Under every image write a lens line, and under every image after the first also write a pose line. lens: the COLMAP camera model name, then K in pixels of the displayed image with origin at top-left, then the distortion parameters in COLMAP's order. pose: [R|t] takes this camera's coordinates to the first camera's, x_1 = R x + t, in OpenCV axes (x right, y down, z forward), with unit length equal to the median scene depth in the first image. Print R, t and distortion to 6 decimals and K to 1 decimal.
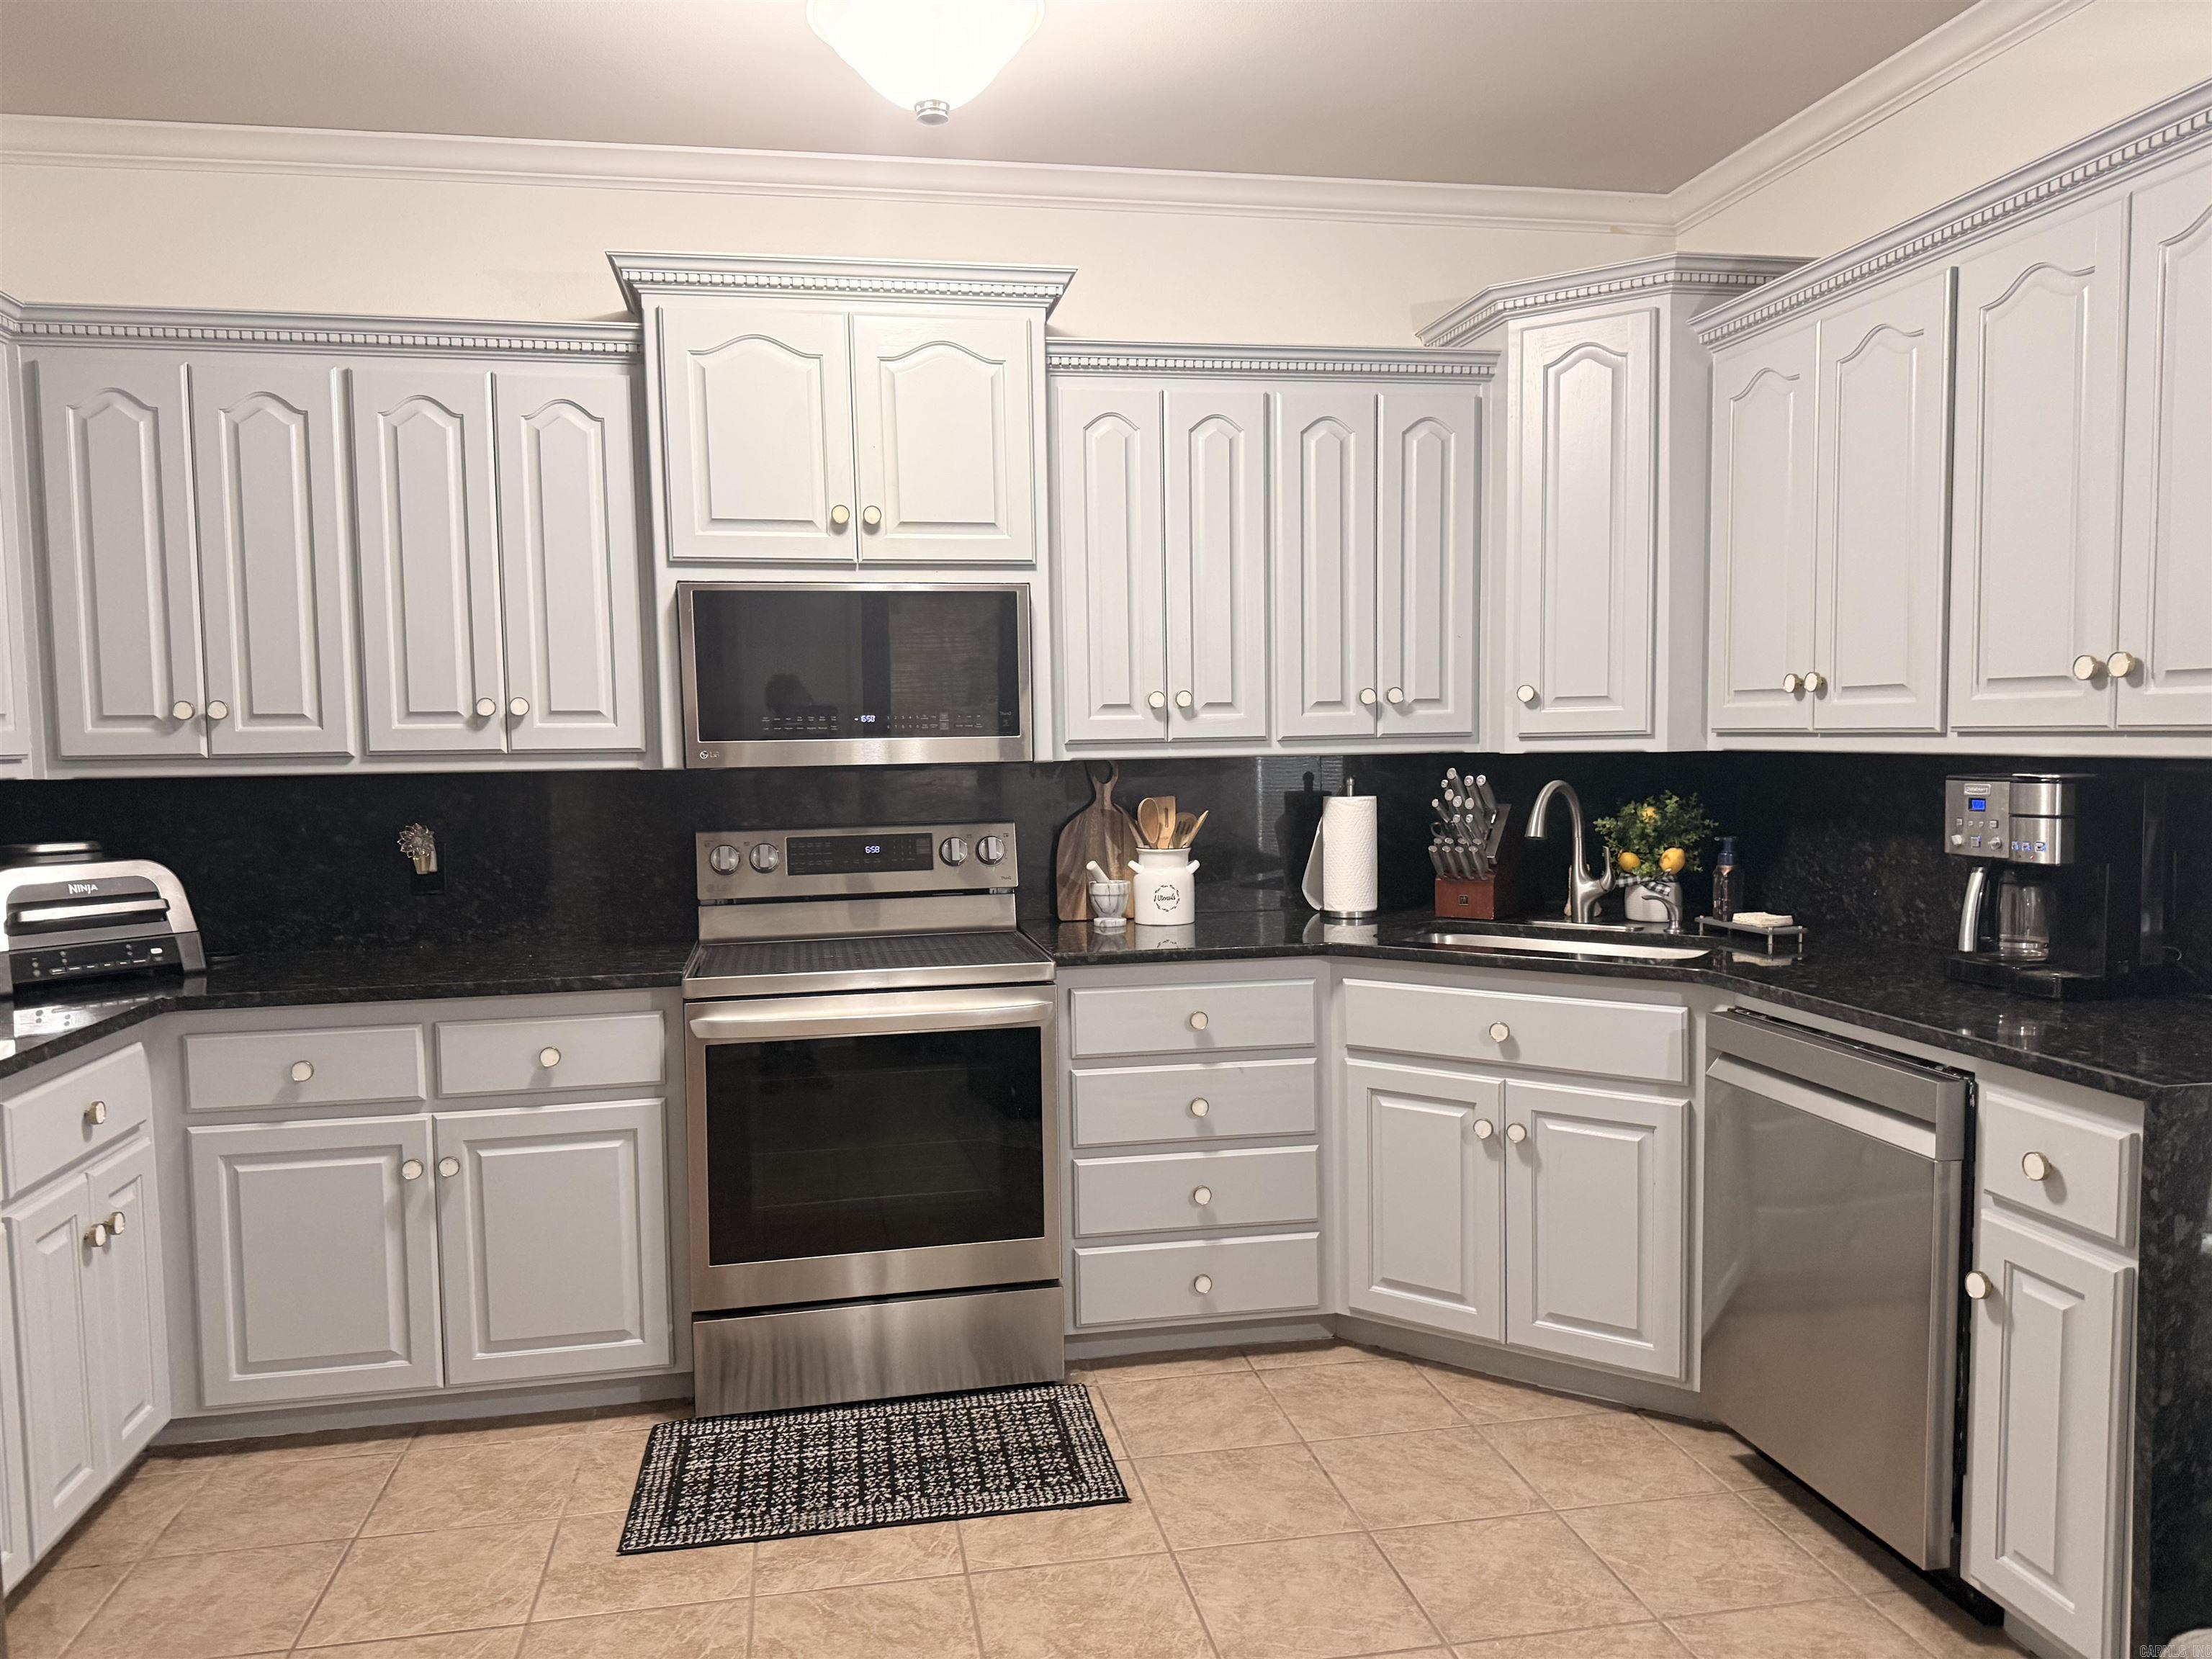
lens RADIAL K [[1577.4, 0, 1106.0], [0, 1577.4, 829.5], [0, 0, 1]] dist [-0.004587, -0.005556]
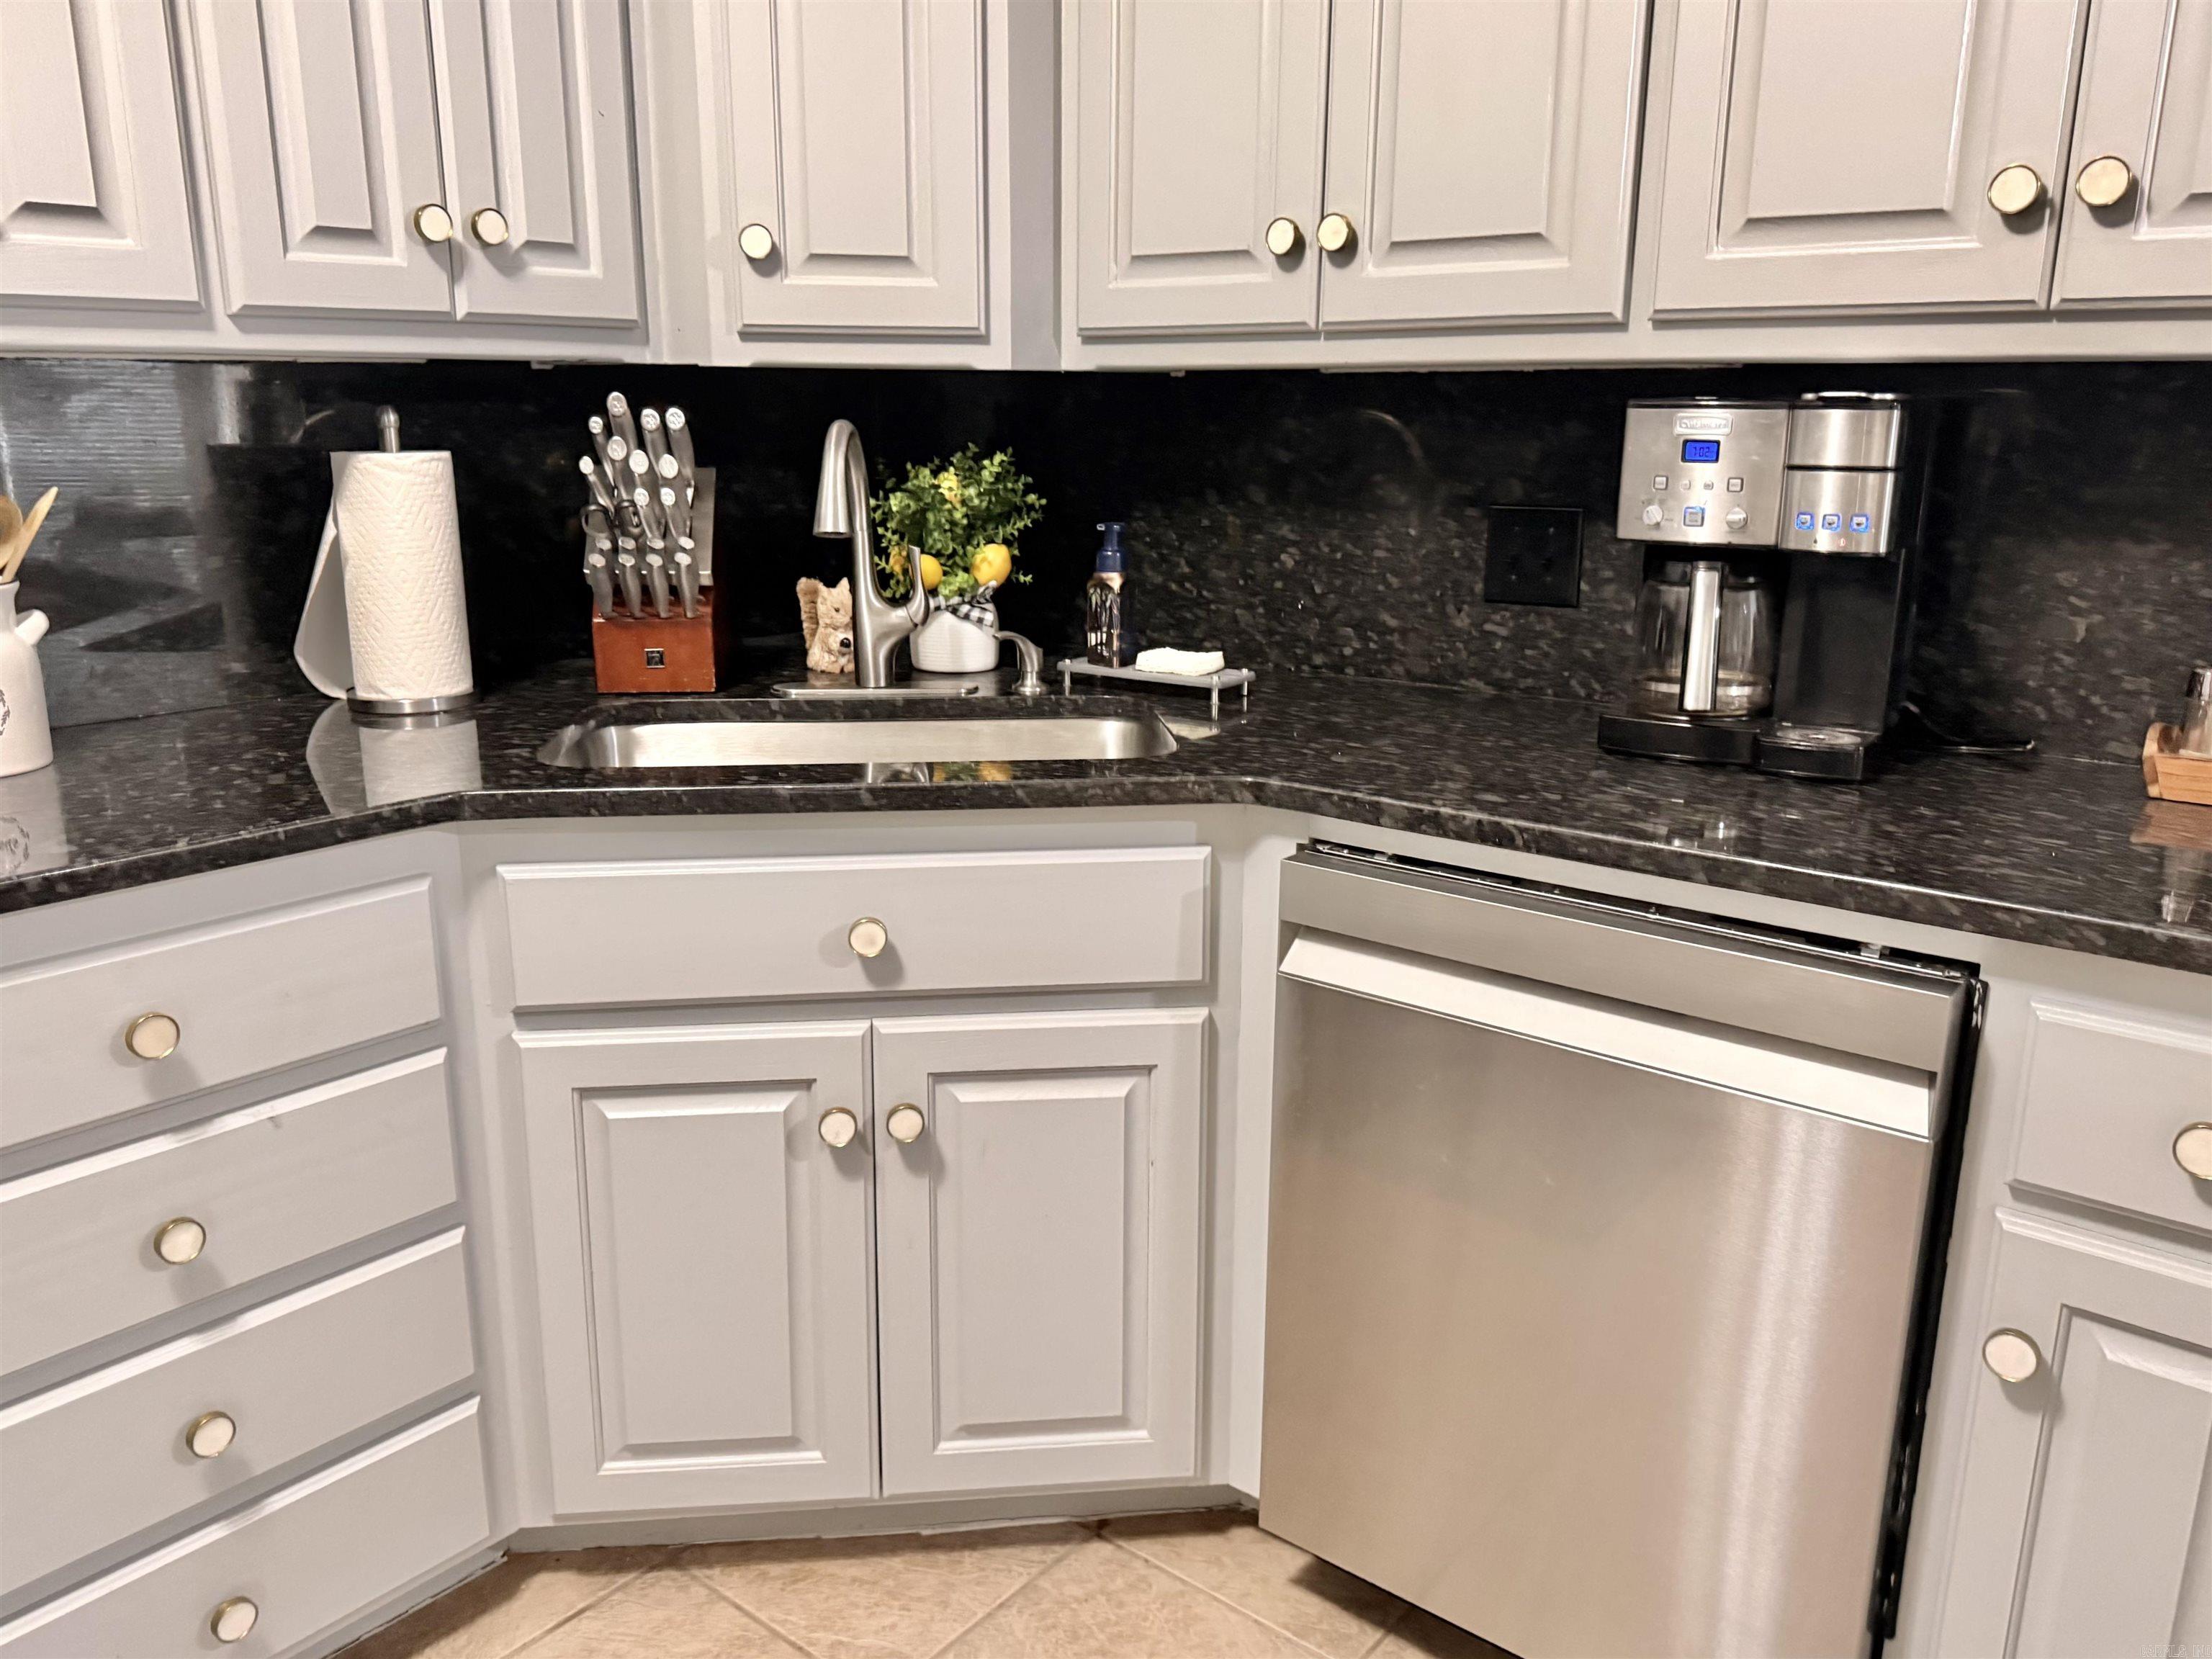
lens RADIAL K [[1727.1, 0, 1140.2], [0, 1727.1, 831.2], [0, 0, 1]] dist [0.142802, -0.241098]
pose [[0.770126, -0.139404, 0.622473, -0.015954], [0.024472, 0.981567, 0.189546, -0.004717], [-0.637423, -0.130741, 0.759341, 0.478353]]
